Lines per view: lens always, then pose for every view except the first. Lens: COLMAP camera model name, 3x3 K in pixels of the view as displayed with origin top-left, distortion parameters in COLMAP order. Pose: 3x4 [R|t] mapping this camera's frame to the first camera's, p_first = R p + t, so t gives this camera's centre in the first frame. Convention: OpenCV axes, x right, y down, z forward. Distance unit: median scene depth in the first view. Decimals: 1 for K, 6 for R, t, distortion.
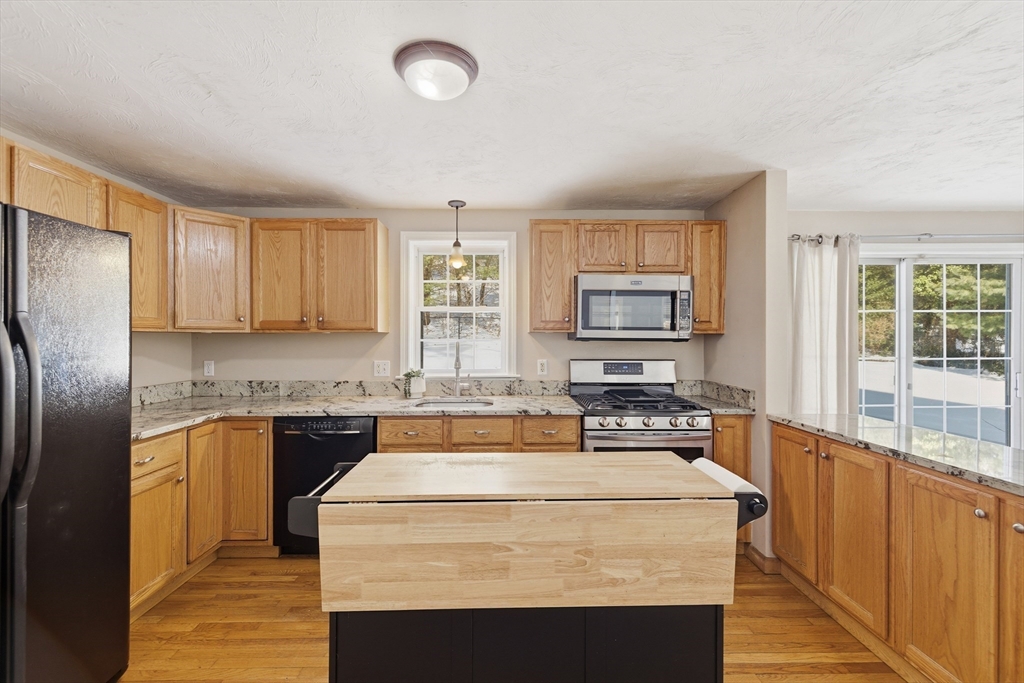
lens RADIAL K [[427.9, 0, 512.0], [0, 427.9, 341.5], [0, 0, 1]] dist [0.008925, -0.000179]
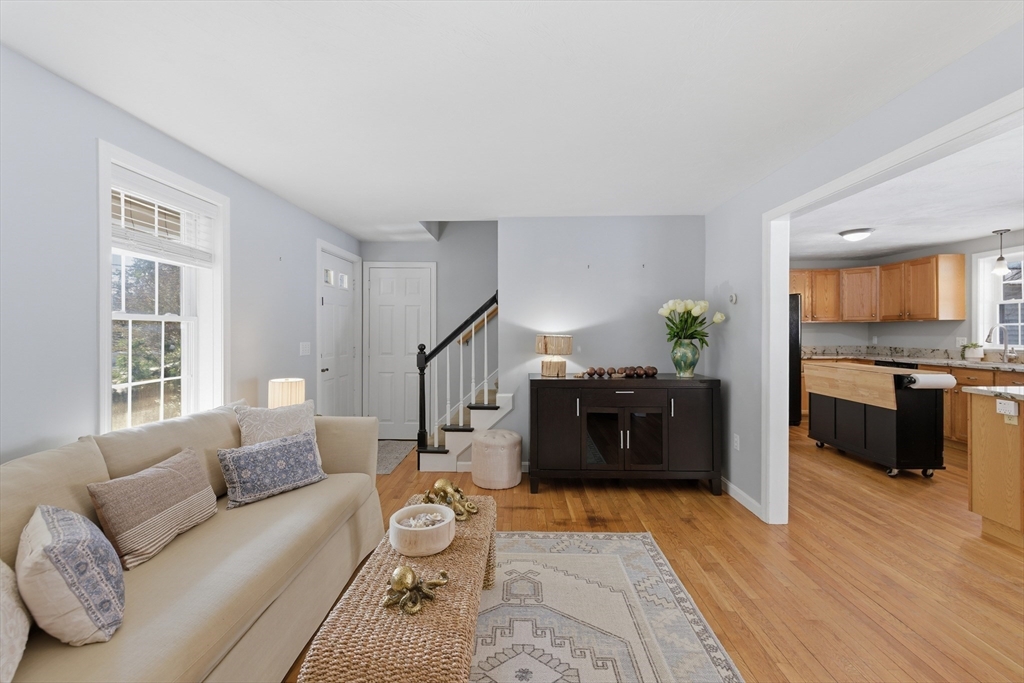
lens RADIAL K [[443.8, 0, 512.2], [0, 443.8, 331.2], [0, 0, 1]] dist [0.017375, 0.000224]
pose [[-0.037286, 0.001285, -0.999304, 1.576344], [-0.003091, 0.999994, 0.001401, 0.026667], [0.999300, 0.003141, -0.037282, -0.655751]]
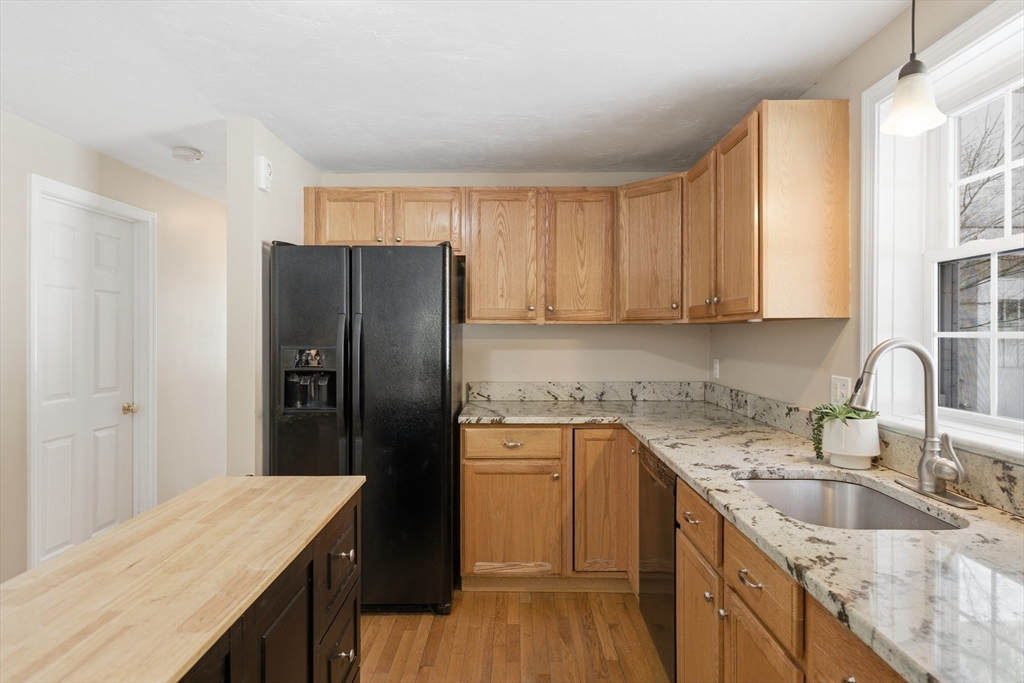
lens RADIAL K [[554.9, 0, 508.6], [0, 554.9, 335.6], [0, 0, 1]] dist [-0.000778, -0.000896]
pose [[-0.030130, 0.005650, -0.999530, 0.369182], [-0.006899, 0.999959, 0.005861, -0.002175], [0.999522, 0.007072, -0.030090, 0.715976]]
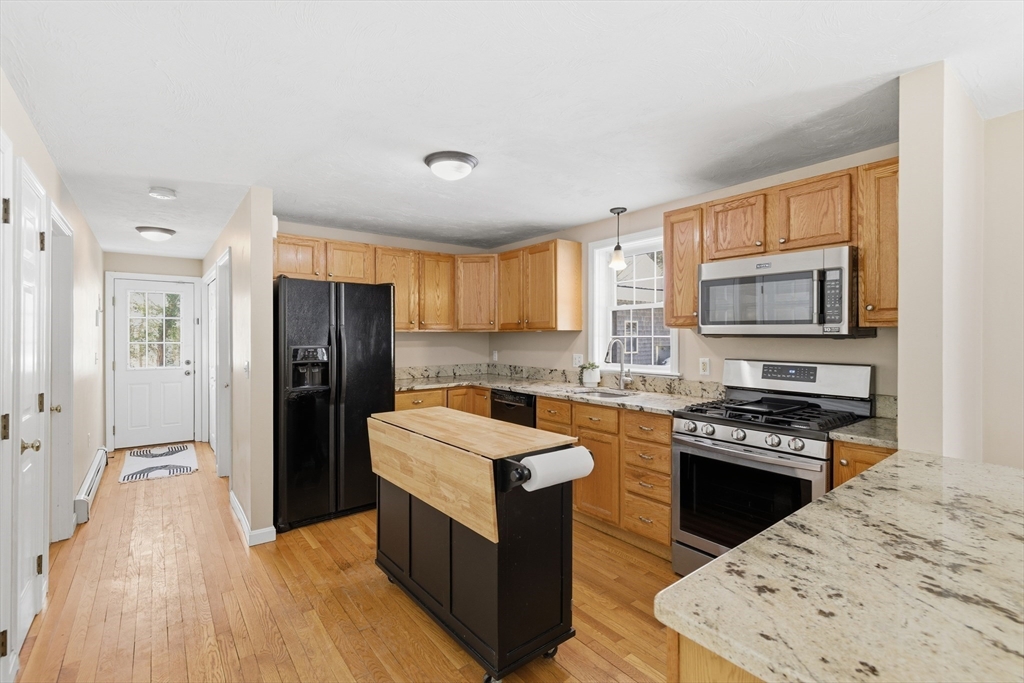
lens RADIAL K [[464.4, 0, 512.0], [0, 464.4, 341.5], [0, 0, 1]] dist [0.002325, -0.000157]
pose [[0.598428, 0.007876, -0.801138, 0.687821], [-0.002989, 0.999967, 0.007597, 0.000510], [0.801171, -0.002152, 0.598432, 0.090549]]
